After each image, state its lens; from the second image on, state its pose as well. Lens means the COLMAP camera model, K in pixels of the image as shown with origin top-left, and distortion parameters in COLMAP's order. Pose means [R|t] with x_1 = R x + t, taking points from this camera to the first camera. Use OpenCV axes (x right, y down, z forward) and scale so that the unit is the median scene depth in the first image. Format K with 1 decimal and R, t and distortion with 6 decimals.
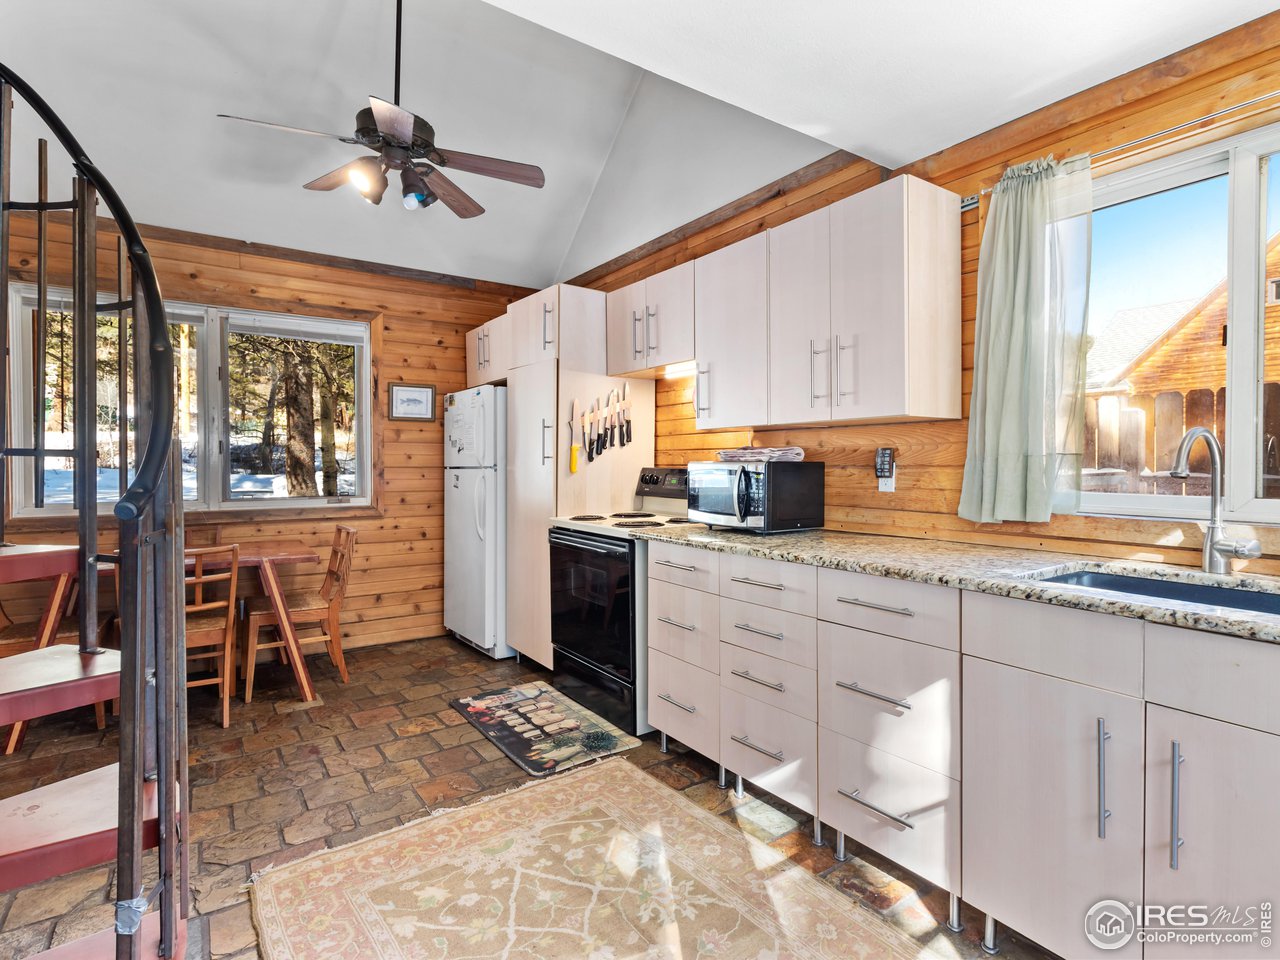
lens RADIAL K [[668.0, 0, 662.3], [0, 668.0, 464.0], [0, 0, 1]] dist [-0.000584, 0.001285]
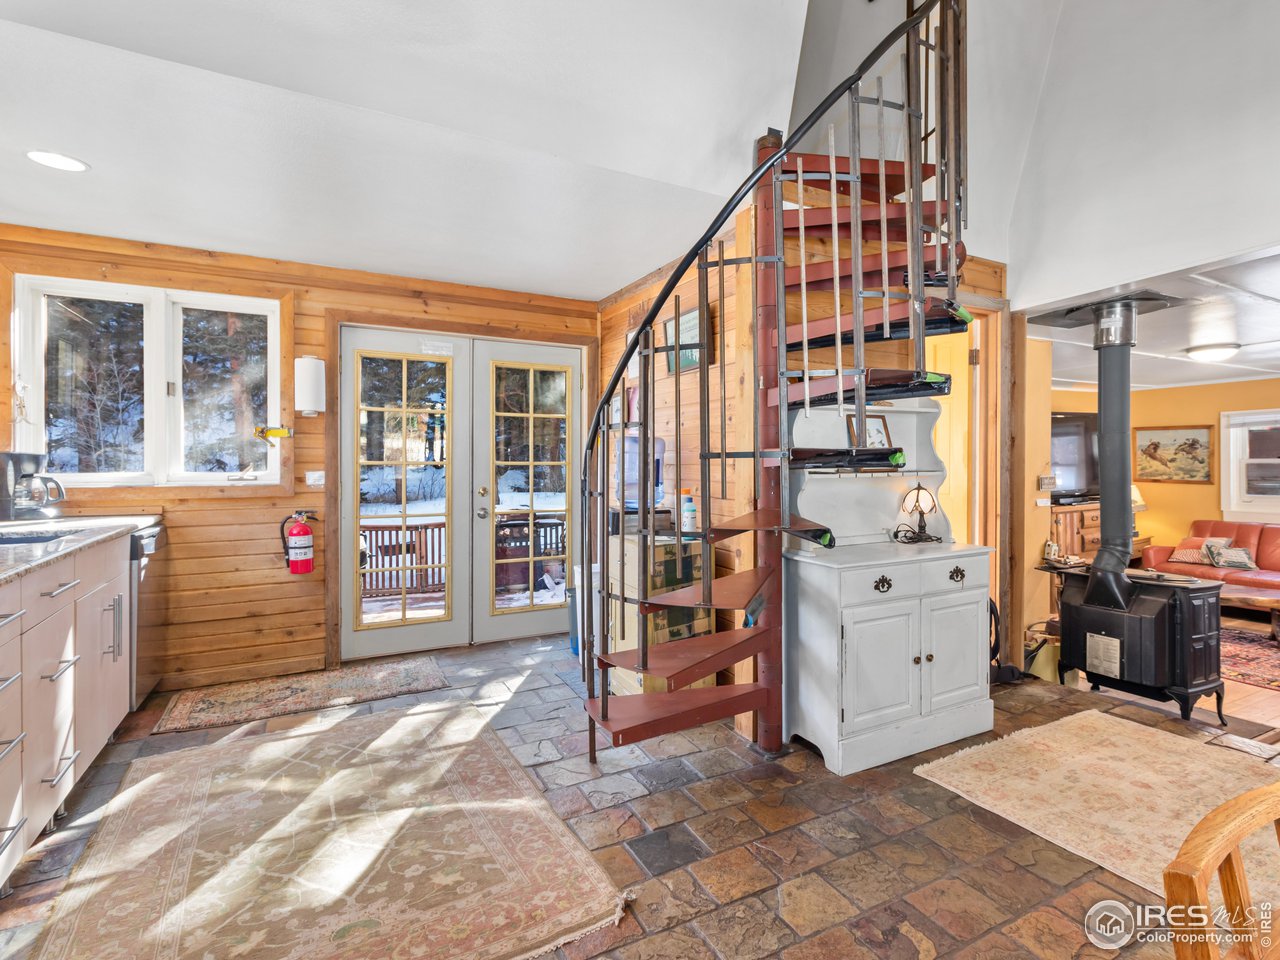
lens RADIAL K [[668.0, 0, 704.4], [0, 668.0, 462.8], [0, 0, 1]] dist [-0.000584, 0.001285]
pose [[-0.997177, -0.002831, 0.075028, -0.528186], [-0.002465, 0.999985, 0.004966, -0.002718], [-0.075041, 0.004767, -0.997169, 1.291064]]
